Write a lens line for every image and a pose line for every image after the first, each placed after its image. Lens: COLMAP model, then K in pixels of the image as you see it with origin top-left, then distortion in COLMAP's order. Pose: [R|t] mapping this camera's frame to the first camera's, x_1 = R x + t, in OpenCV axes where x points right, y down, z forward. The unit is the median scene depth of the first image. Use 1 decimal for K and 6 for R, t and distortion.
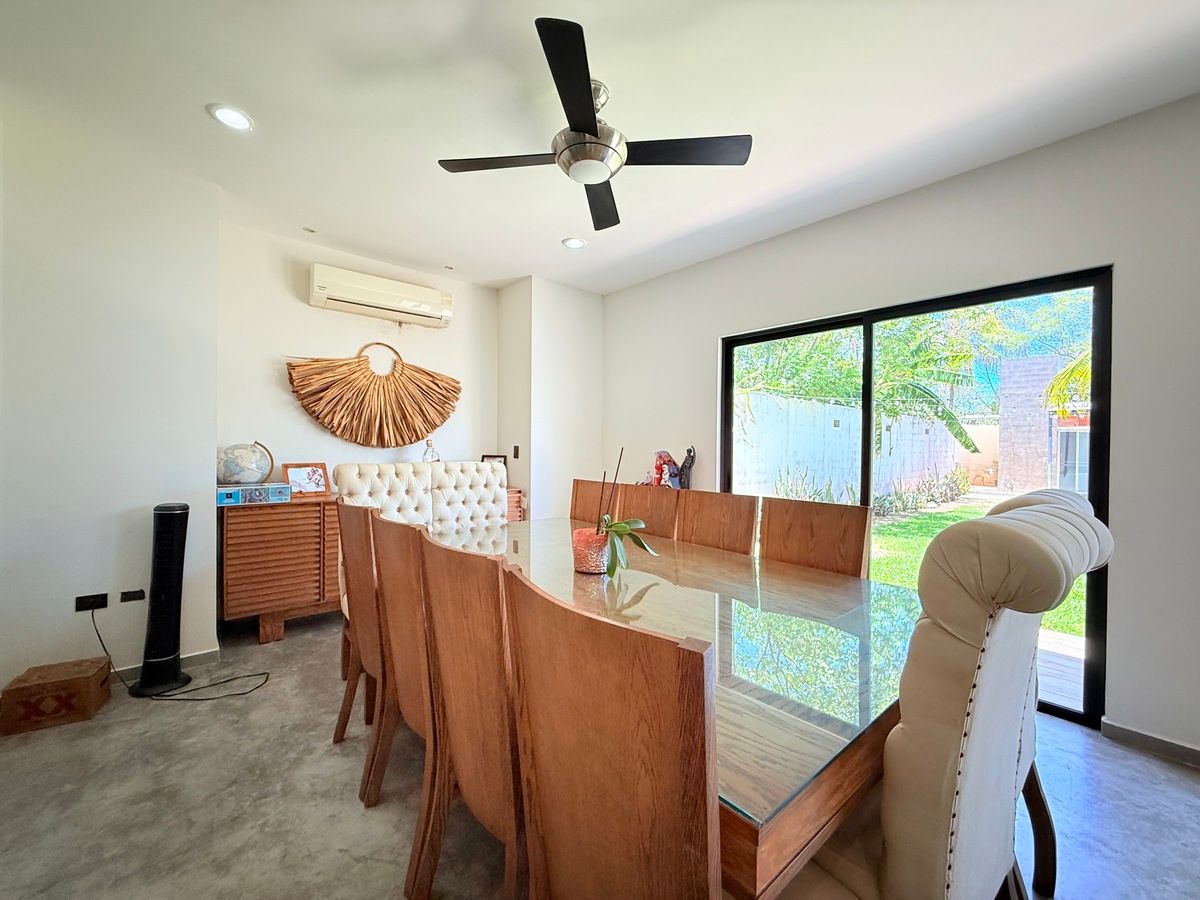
lens RADIAL K [[477.4, 0, 600.2], [0, 477.4, 451.3], [0, 0, 1]] dist [0.000485, 0.000972]
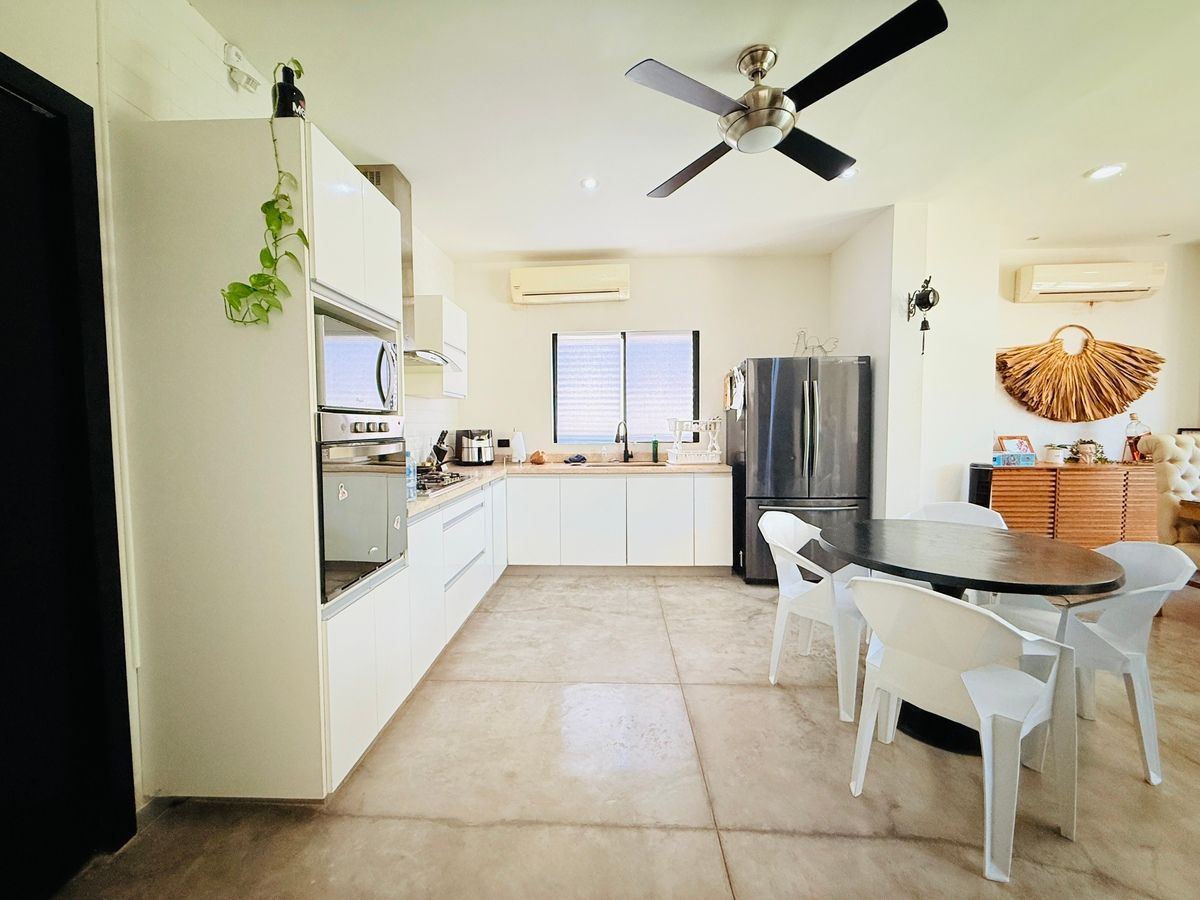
lens RADIAL K [[477.4, 0, 593.3], [0, 477.4, 446.3], [0, 0, 1]] dist [0.000485, 0.000972]
pose [[0.717908, 0.014163, -0.695994, -0.493224], [0.012811, 0.999355, 0.033551, -0.002258], [0.696020, -0.033003, 0.717263, -0.553157]]
